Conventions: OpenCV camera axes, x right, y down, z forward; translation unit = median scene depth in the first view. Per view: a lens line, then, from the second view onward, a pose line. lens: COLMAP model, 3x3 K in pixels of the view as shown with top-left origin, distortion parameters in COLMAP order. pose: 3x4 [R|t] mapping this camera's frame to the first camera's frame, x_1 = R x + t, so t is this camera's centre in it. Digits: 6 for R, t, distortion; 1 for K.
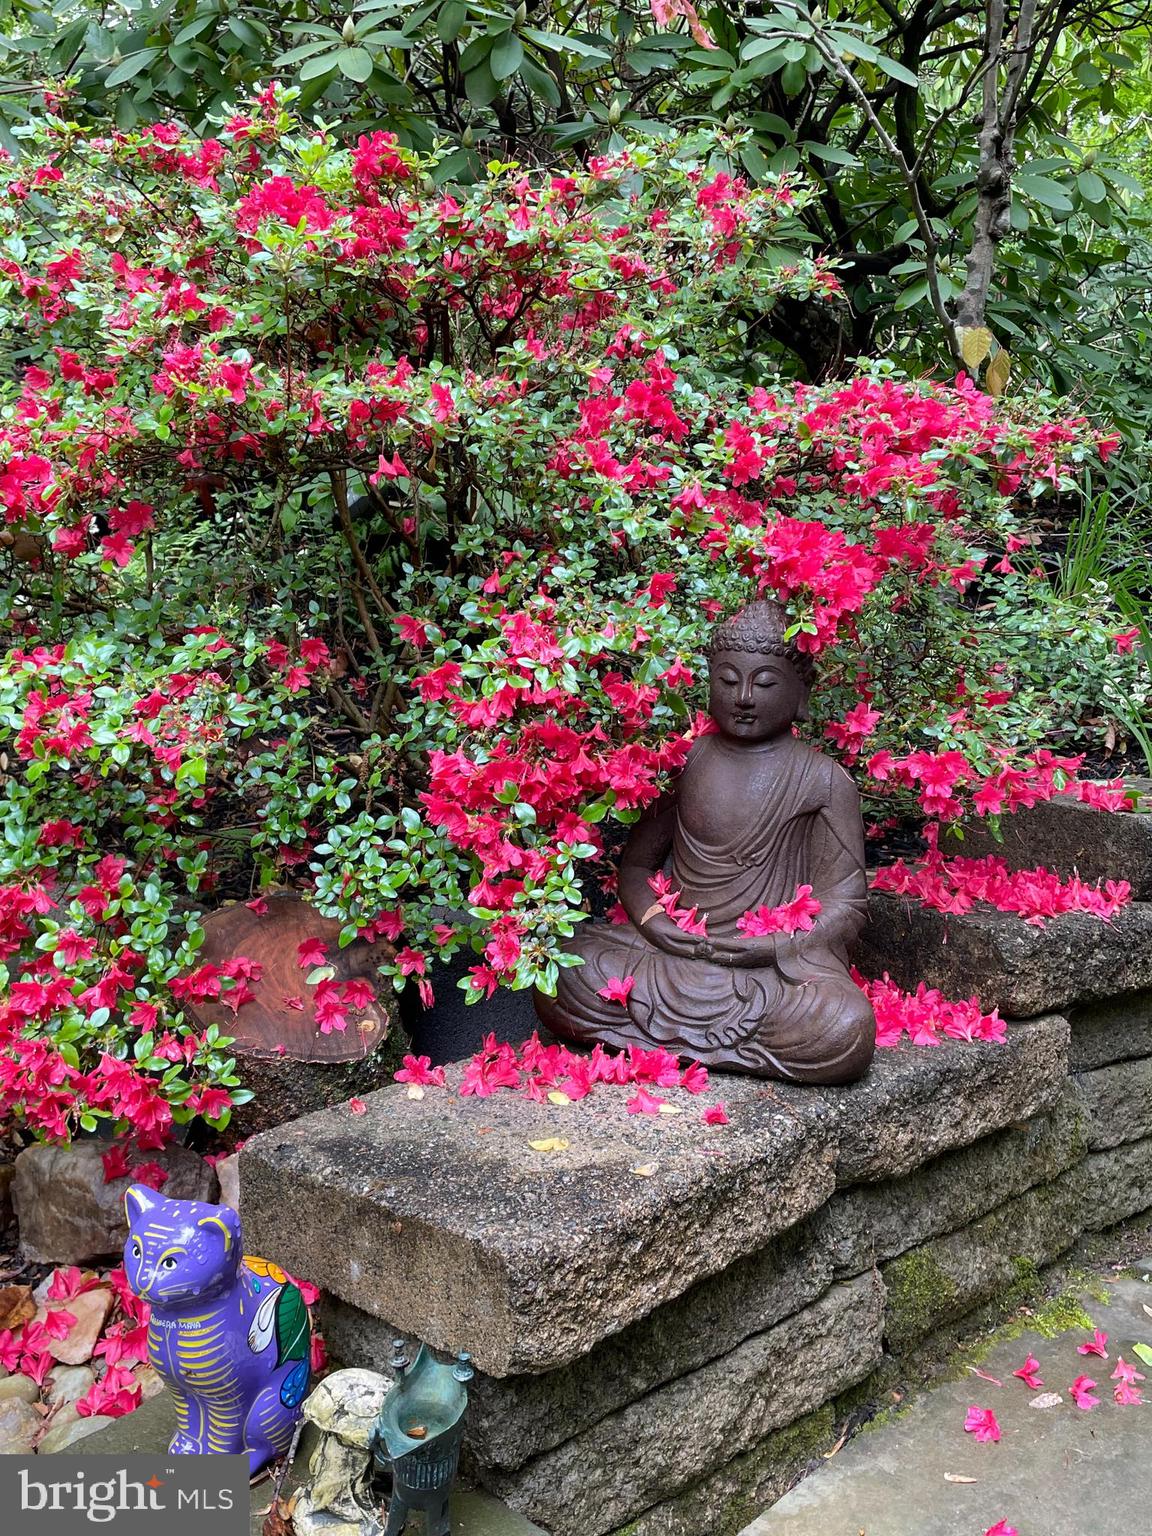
lens RADIAL K [[1419.1, 0, 560.0], [0, 1419.1, 769.9], [0, 0, 1]] dist [0.065255, 0.000000]
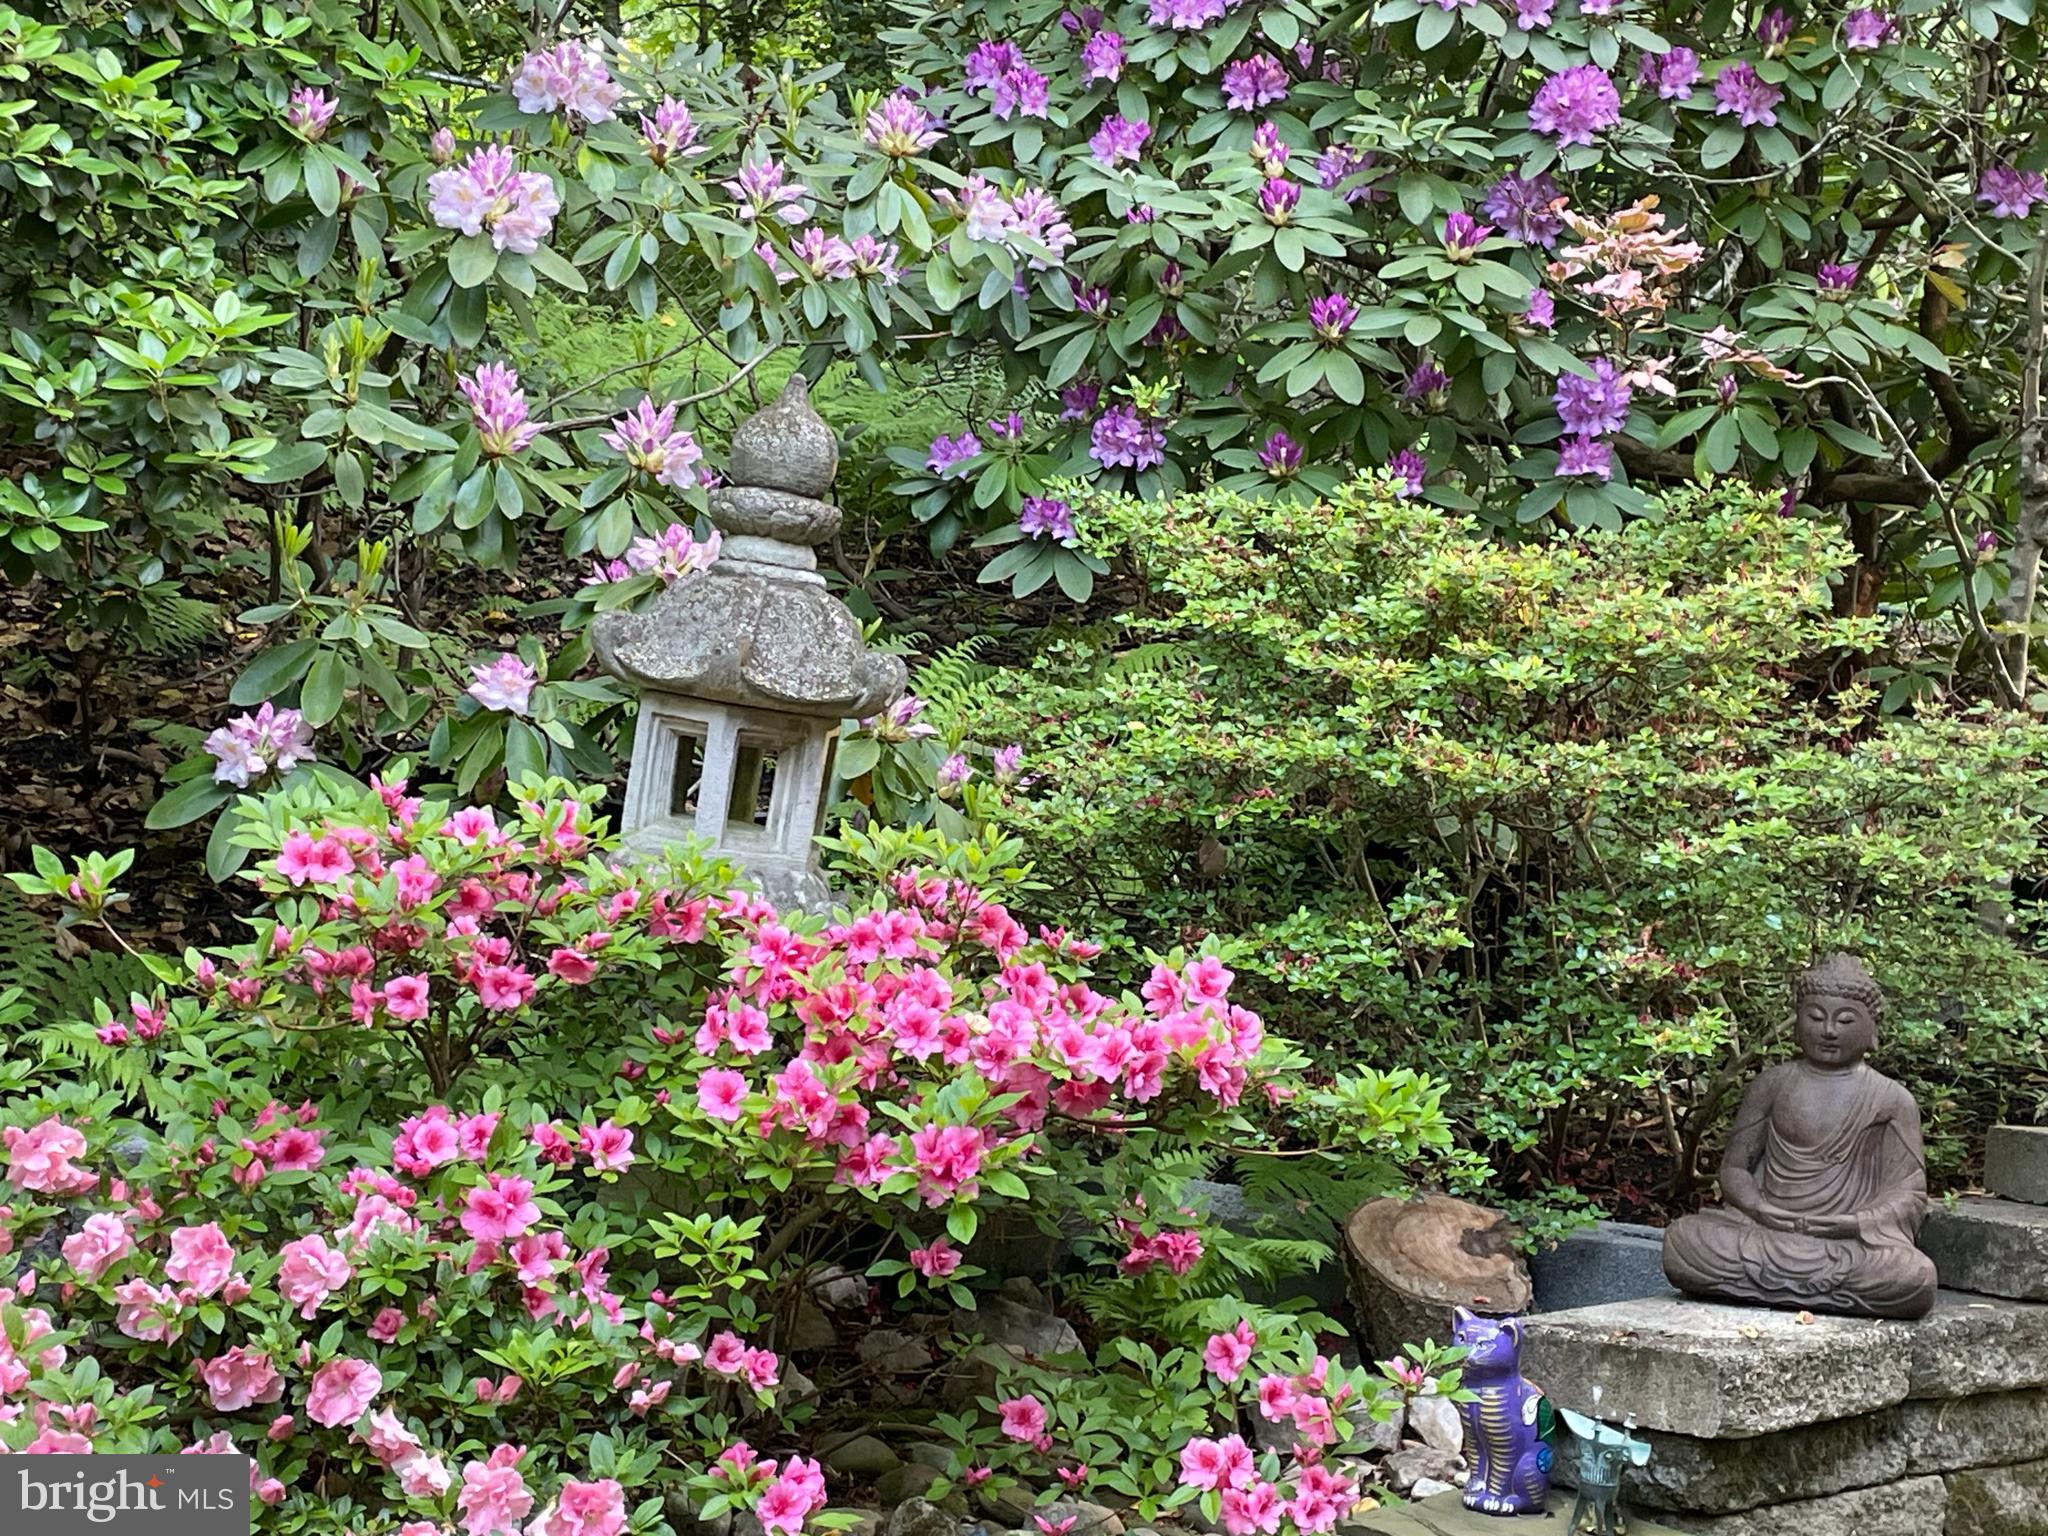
lens RADIAL K [[3340.0, 0, 1026.0], [0, 3340.0, 765.9], [0, 0, 1]] dist [0.039048, 0.000000]
pose [[0.999381, 0.026679, -0.022939, -0.519932], [-0.029812, 0.988340, -0.149319, 0.181561], [0.018687, 0.149910, 0.988523, -1.992112]]
